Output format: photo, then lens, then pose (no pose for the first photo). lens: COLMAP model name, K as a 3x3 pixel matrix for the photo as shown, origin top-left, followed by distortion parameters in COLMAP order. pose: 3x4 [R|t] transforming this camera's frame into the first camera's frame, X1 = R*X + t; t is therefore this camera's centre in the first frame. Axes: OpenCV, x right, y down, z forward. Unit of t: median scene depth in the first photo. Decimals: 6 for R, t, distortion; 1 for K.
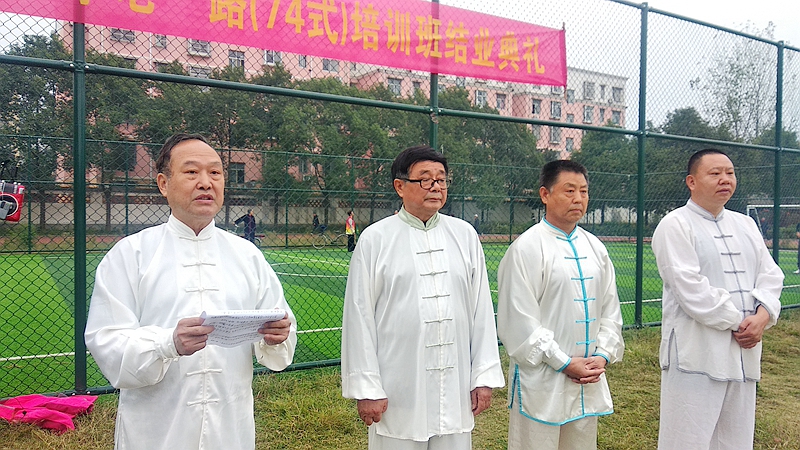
lens RADIAL K [[630.9, 0, 400.0], [0, 630.9, 225.0], [0, 0, 1]] dist [0.003649, -0.000137]
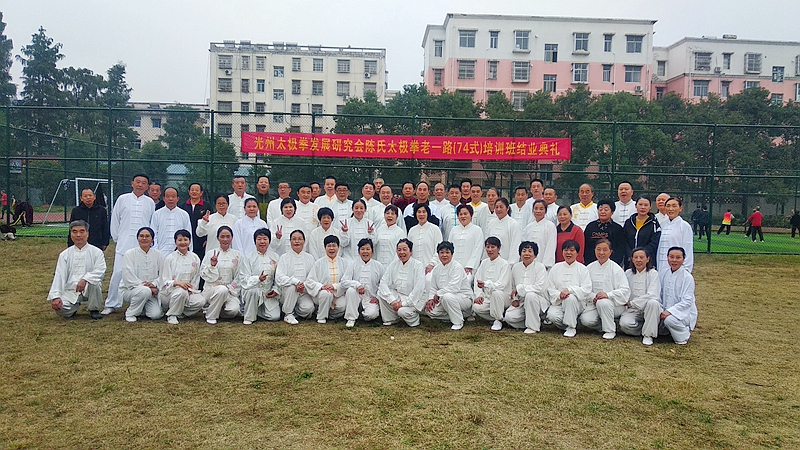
lens RADIAL K [[630.9, 0, 400.0], [0, 630.9, 225.0], [0, 0, 1]] dist [0.003649, -0.000137]
pose [[0.857847, 0.029753, -0.513043, 1.207399], [-0.022884, 0.999544, 0.019703, 0.039754], [0.513395, -0.005162, 0.858137, -2.019066]]
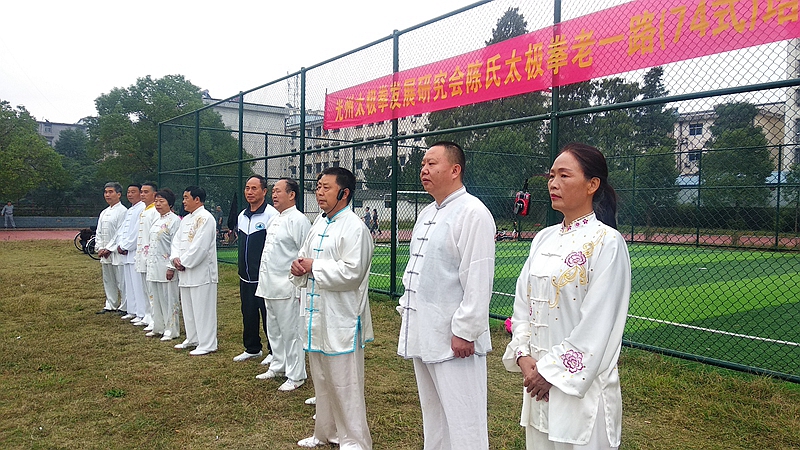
lens RADIAL K [[630.9, 0, 400.0], [0, 630.9, 225.0], [0, 0, 1]] dist [0.003649, -0.000137]
pose [[0.029481, 0.014267, -0.999464, 0.713188], [-0.042401, 0.999016, 0.013010, -0.002697], [0.998666, 0.041994, 0.030057, 0.449368]]
